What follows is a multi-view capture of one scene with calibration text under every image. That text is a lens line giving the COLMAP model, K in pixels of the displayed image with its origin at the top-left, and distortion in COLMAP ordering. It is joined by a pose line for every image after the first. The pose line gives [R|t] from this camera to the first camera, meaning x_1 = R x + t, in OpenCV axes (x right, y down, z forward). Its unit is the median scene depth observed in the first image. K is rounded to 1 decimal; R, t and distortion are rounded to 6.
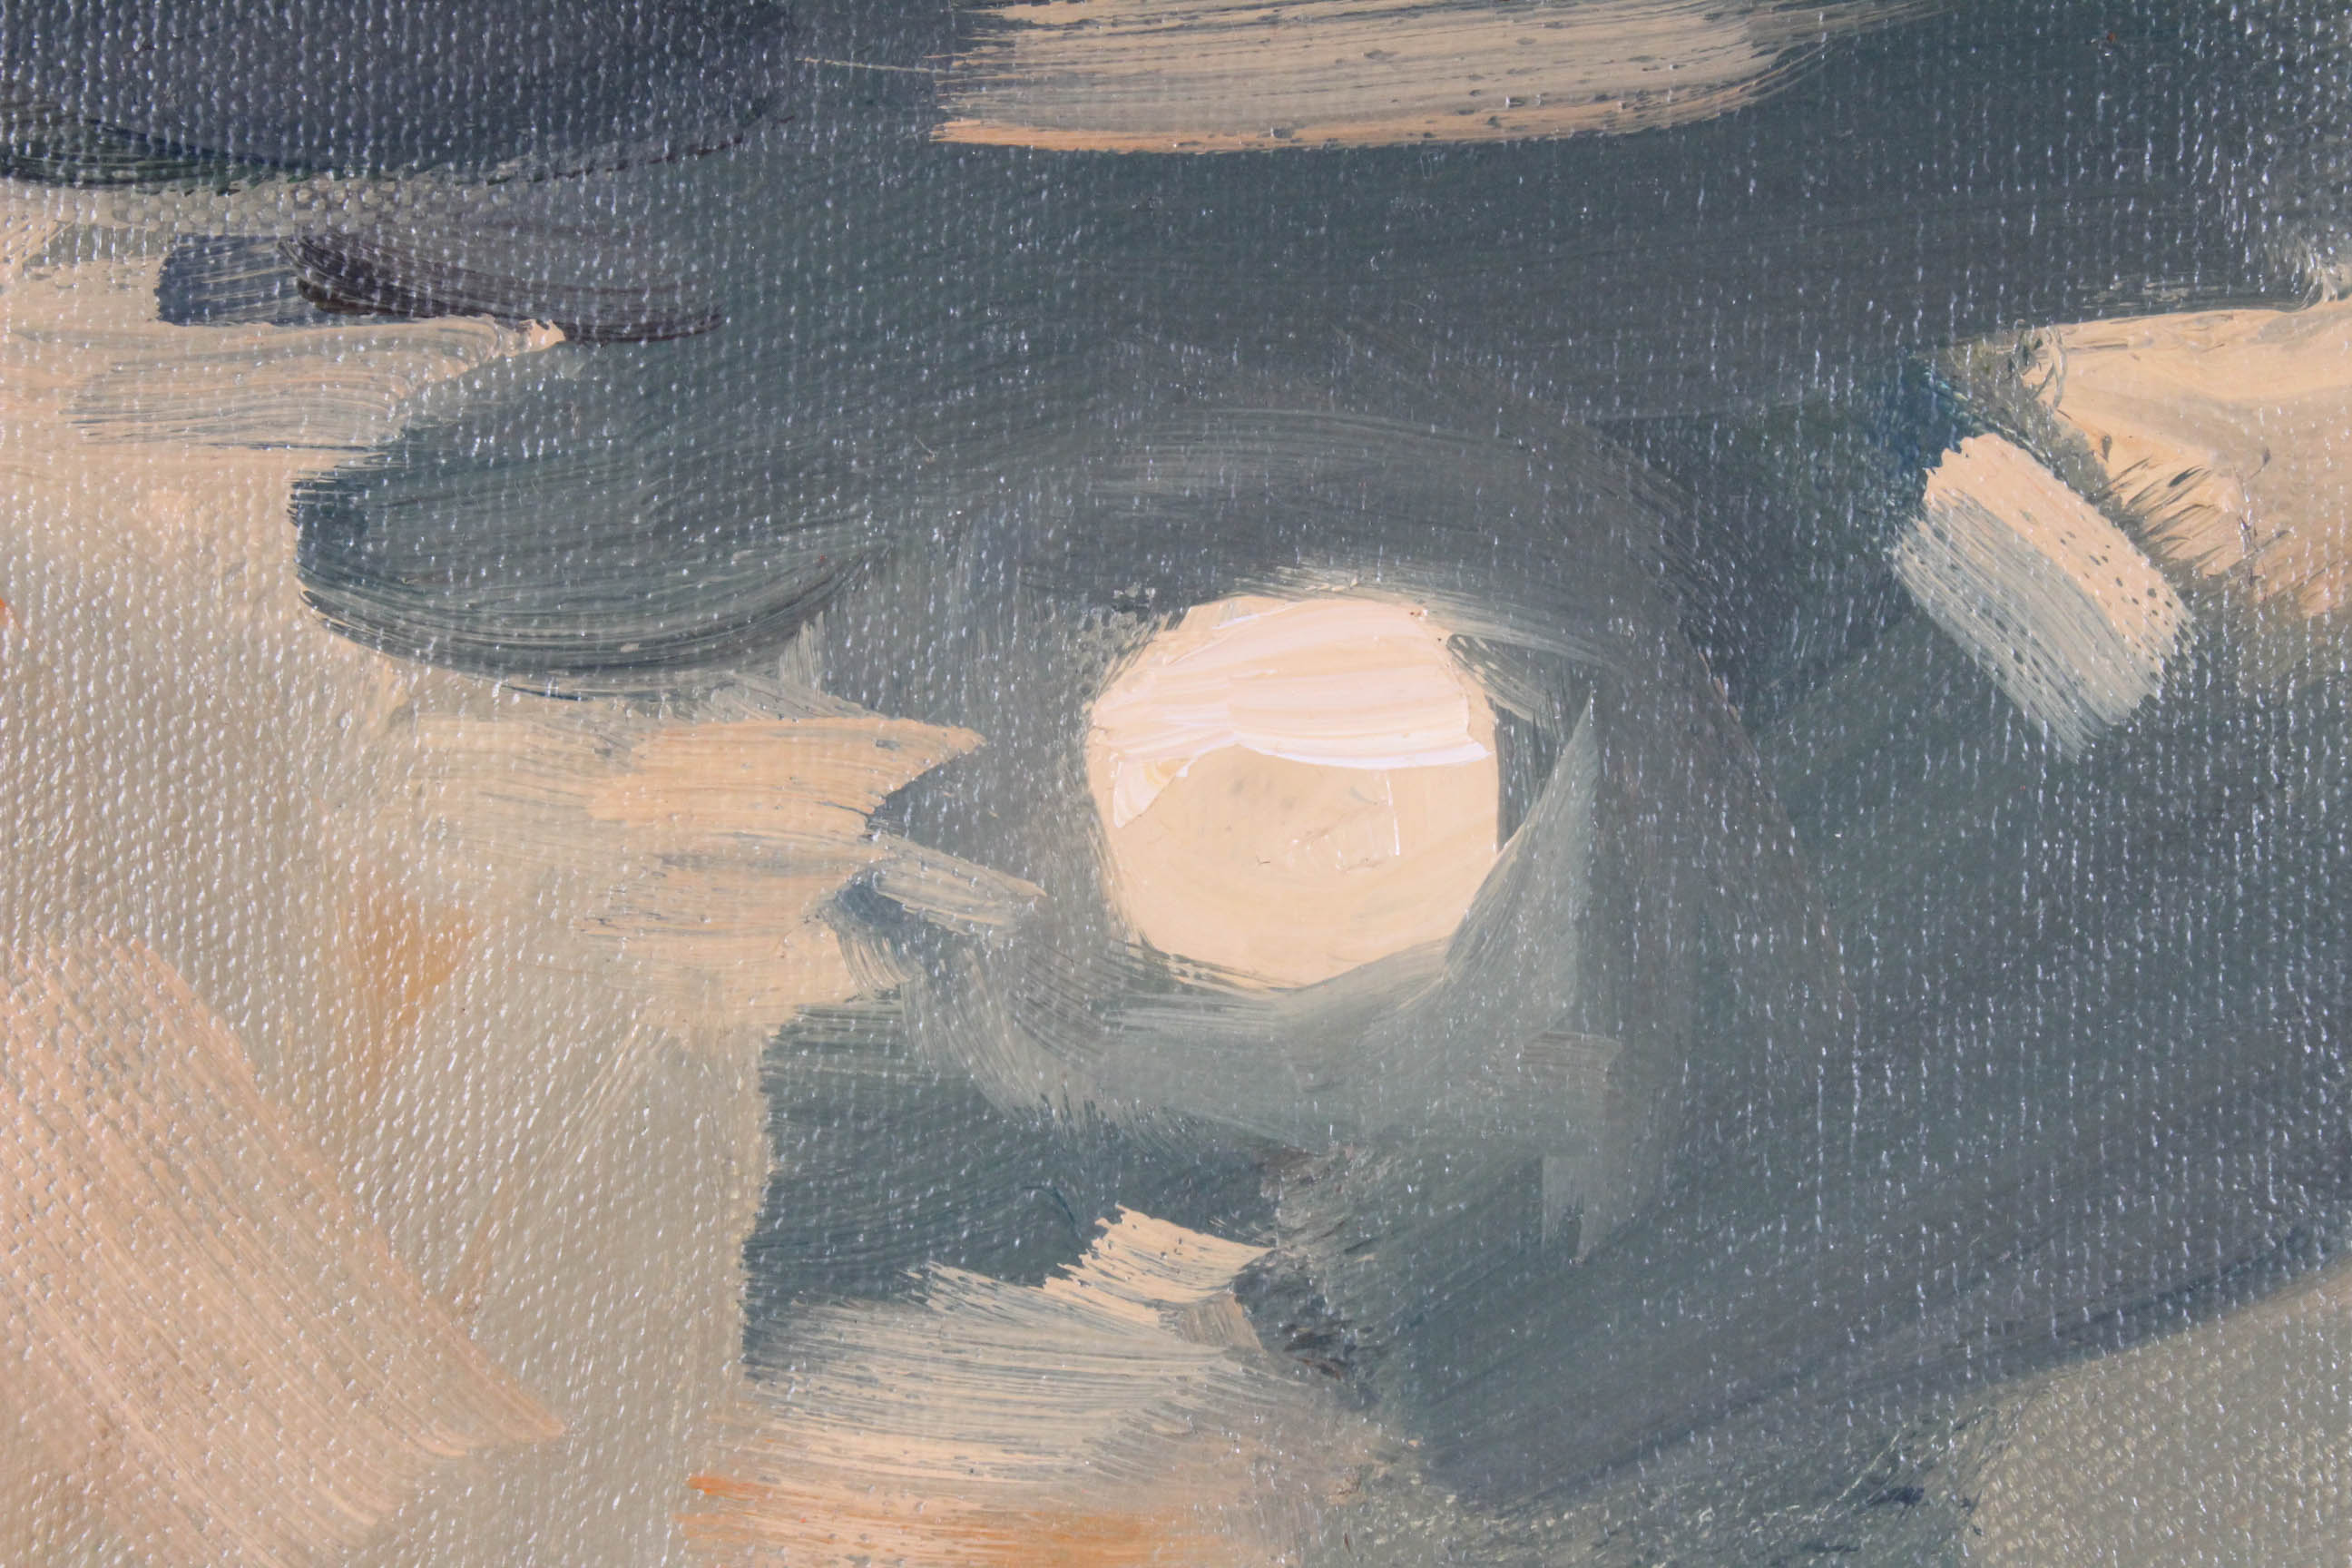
lens RADIAL K [[4306.8, 0, 1176.8], [0, 4306.8, 789.0], [0, 0, 1]] dist [0.037701, 0.000000]
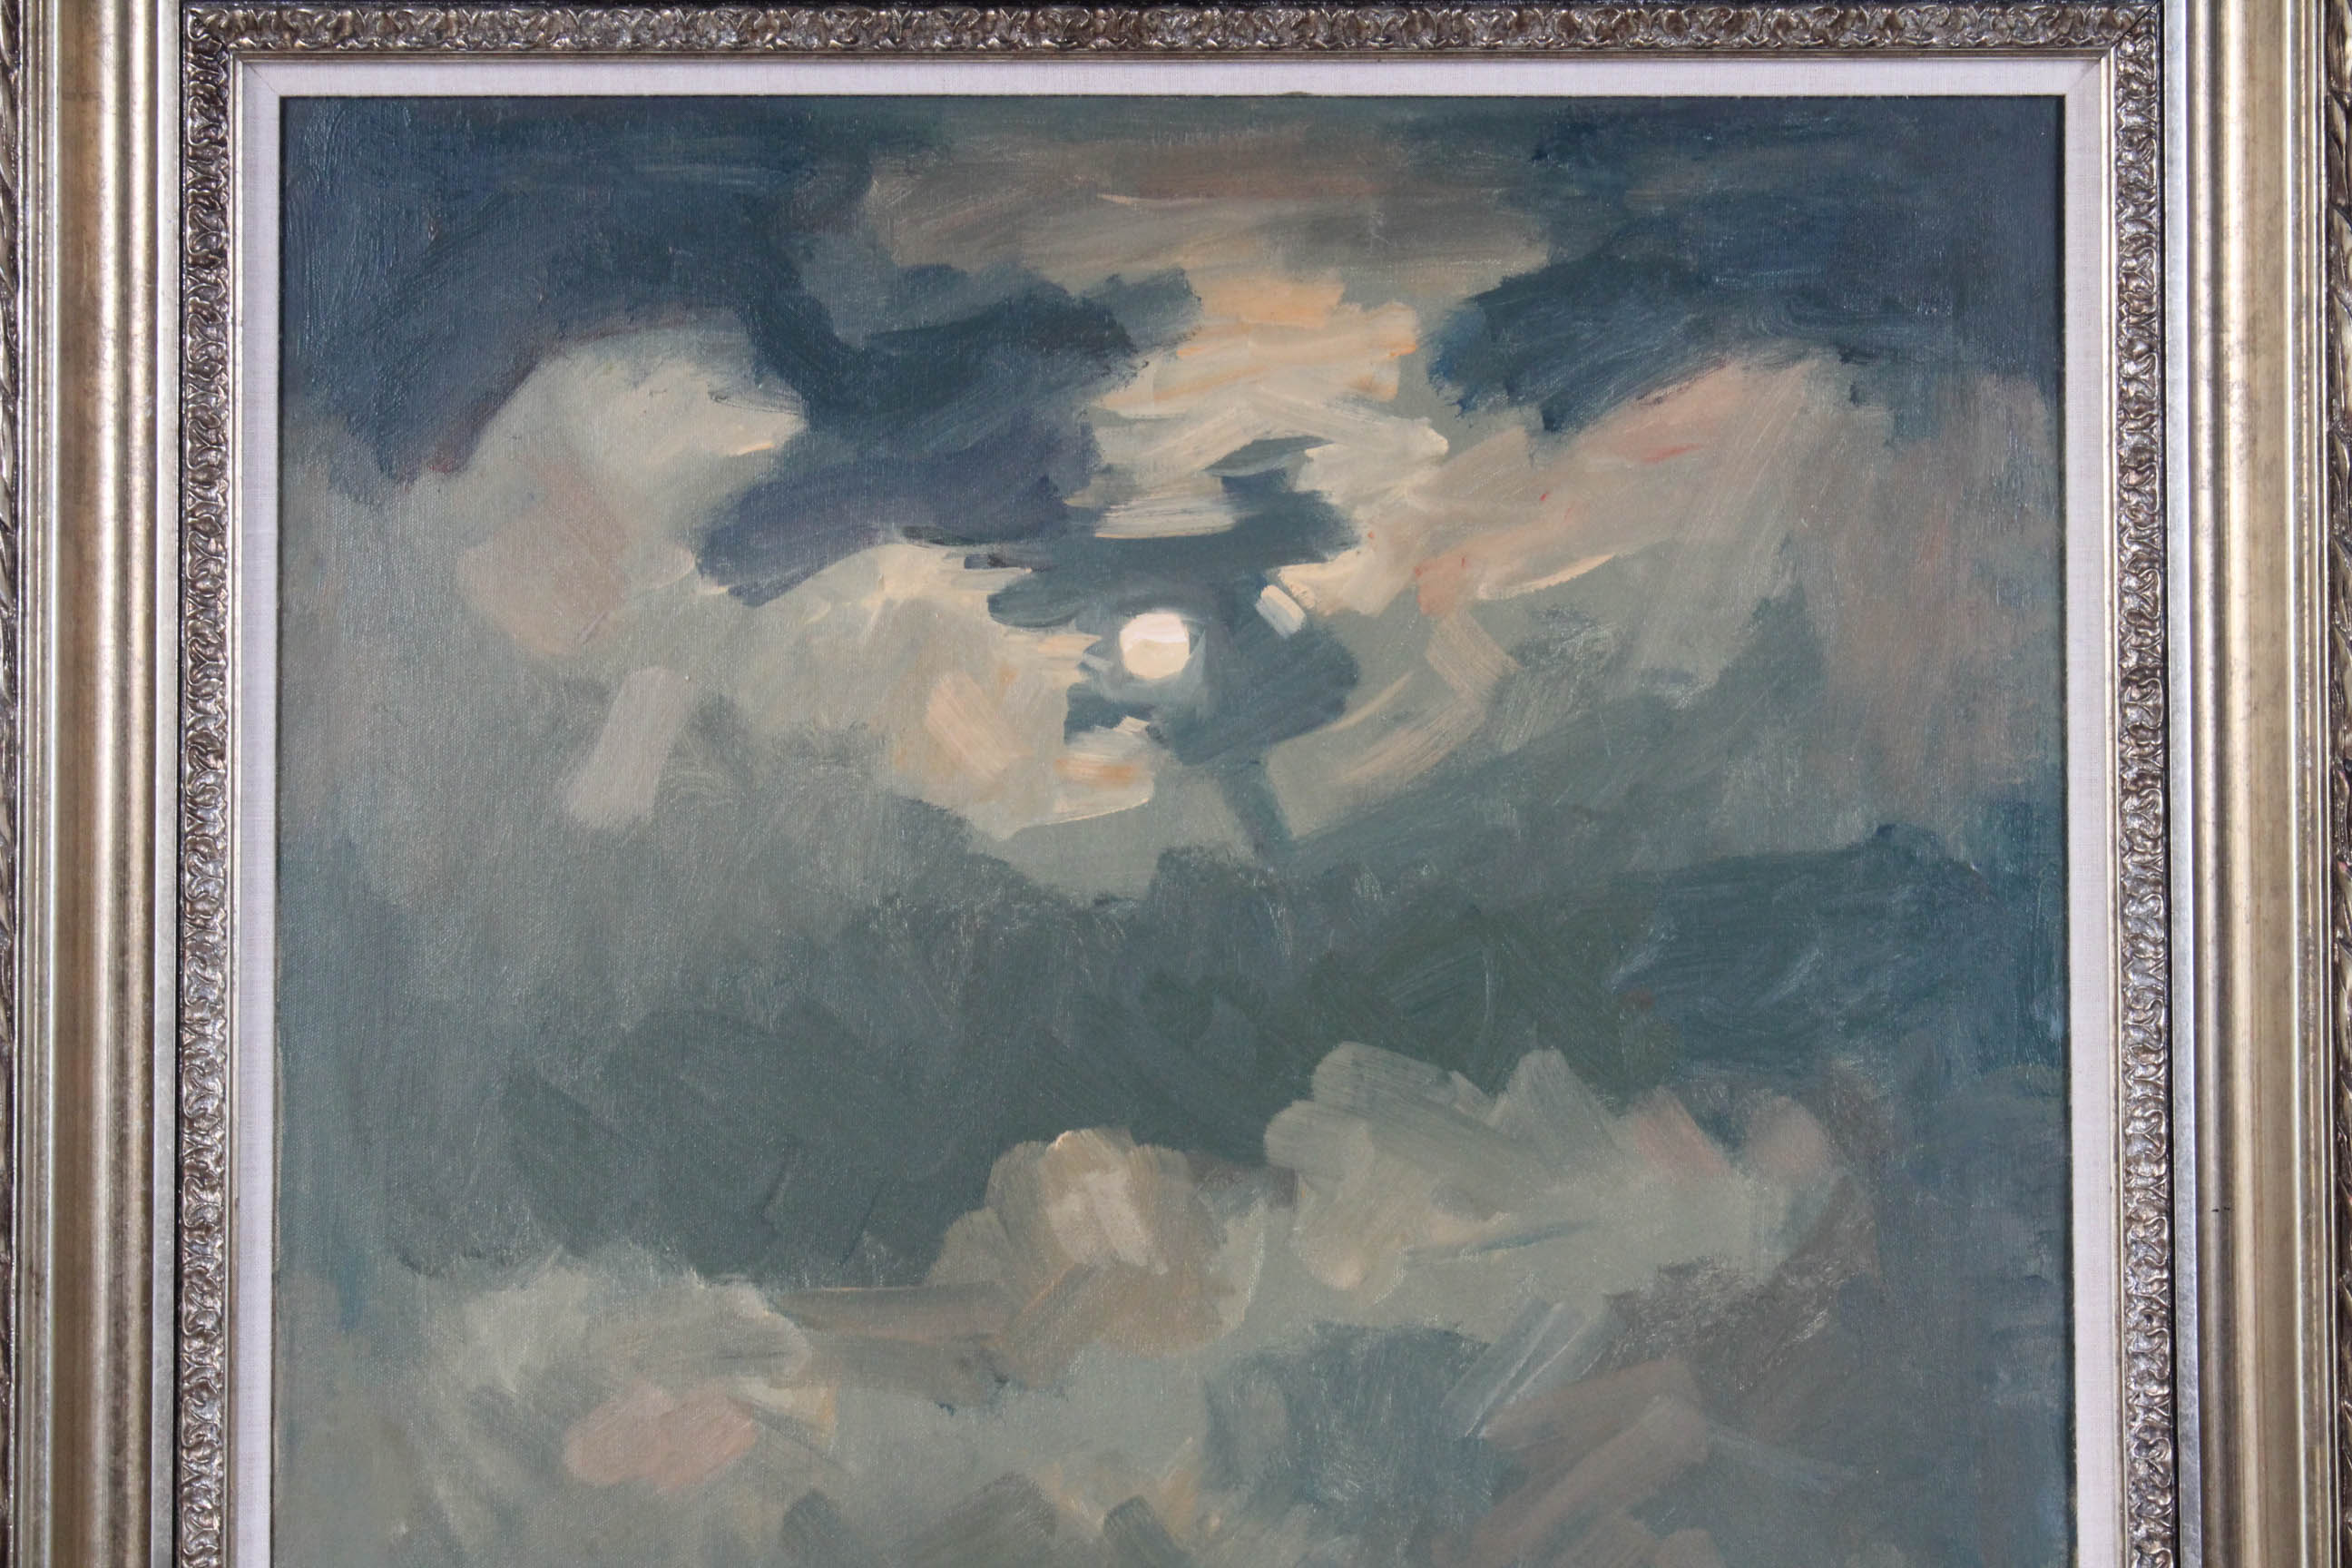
lens RADIAL K [[4306.8, 0, 1172.0], [0, 4306.8, 823.9], [0, 0, 1]] dist [0.037701, 0.000000]
pose [[0.999631, -0.005726, -0.026536, 0.207532], [0.006805, 0.999146, 0.040743, 0.003580], [0.026280, -0.040908, 0.998817, -4.963100]]
